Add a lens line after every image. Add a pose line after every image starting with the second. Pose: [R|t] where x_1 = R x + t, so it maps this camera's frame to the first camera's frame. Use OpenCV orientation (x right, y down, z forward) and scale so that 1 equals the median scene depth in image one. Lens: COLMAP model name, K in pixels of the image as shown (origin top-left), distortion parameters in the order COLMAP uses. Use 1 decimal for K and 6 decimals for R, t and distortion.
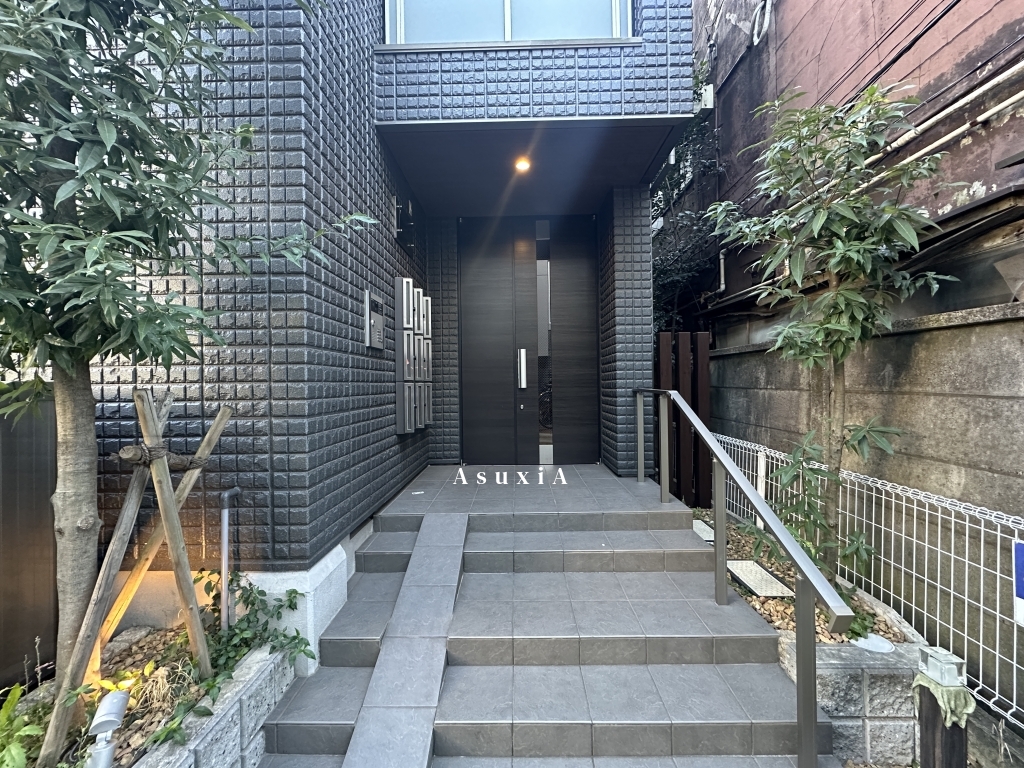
lens RADIAL K [[408.0, 0, 513.1], [0, 408.0, 387.4], [0, 0, 1]] dist [-0.003238, 0.000392]
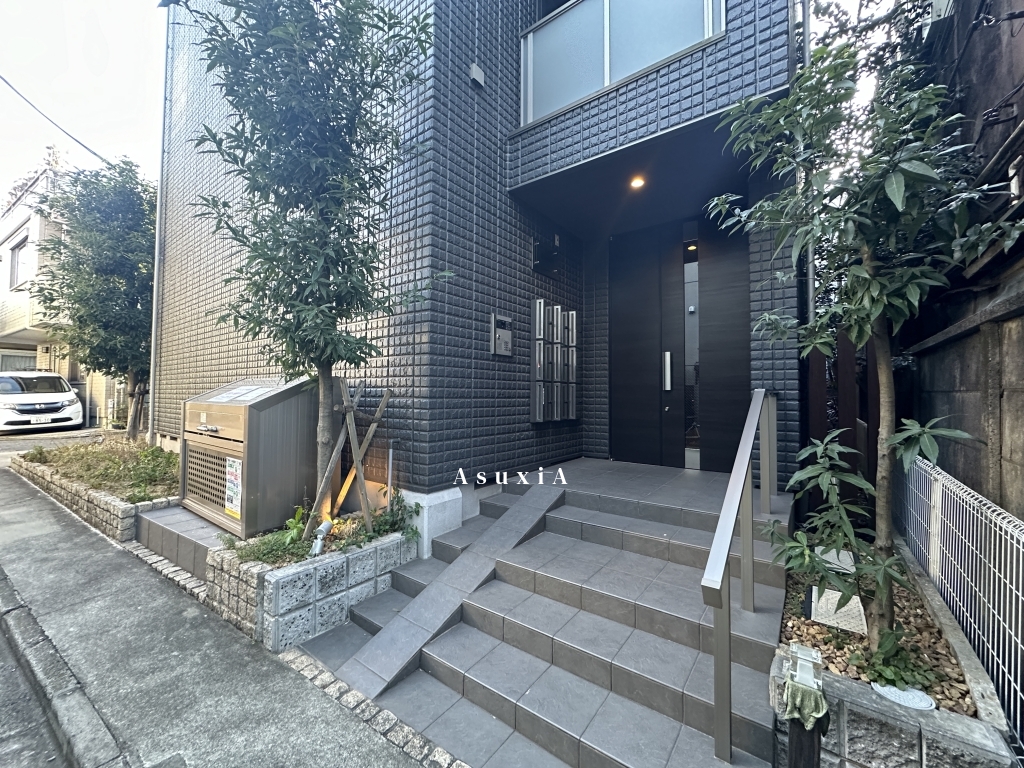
lens RADIAL K [[408.0, 0, 511.4], [0, 408.0, 389.7], [0, 0, 1]] dist [-0.003238, 0.000392]
pose [[0.809481, 0.010994, -0.587043, 0.688316], [-0.023868, 0.999614, -0.014191, 0.053065], [0.586660, 0.025499, 0.809432, -0.112267]]
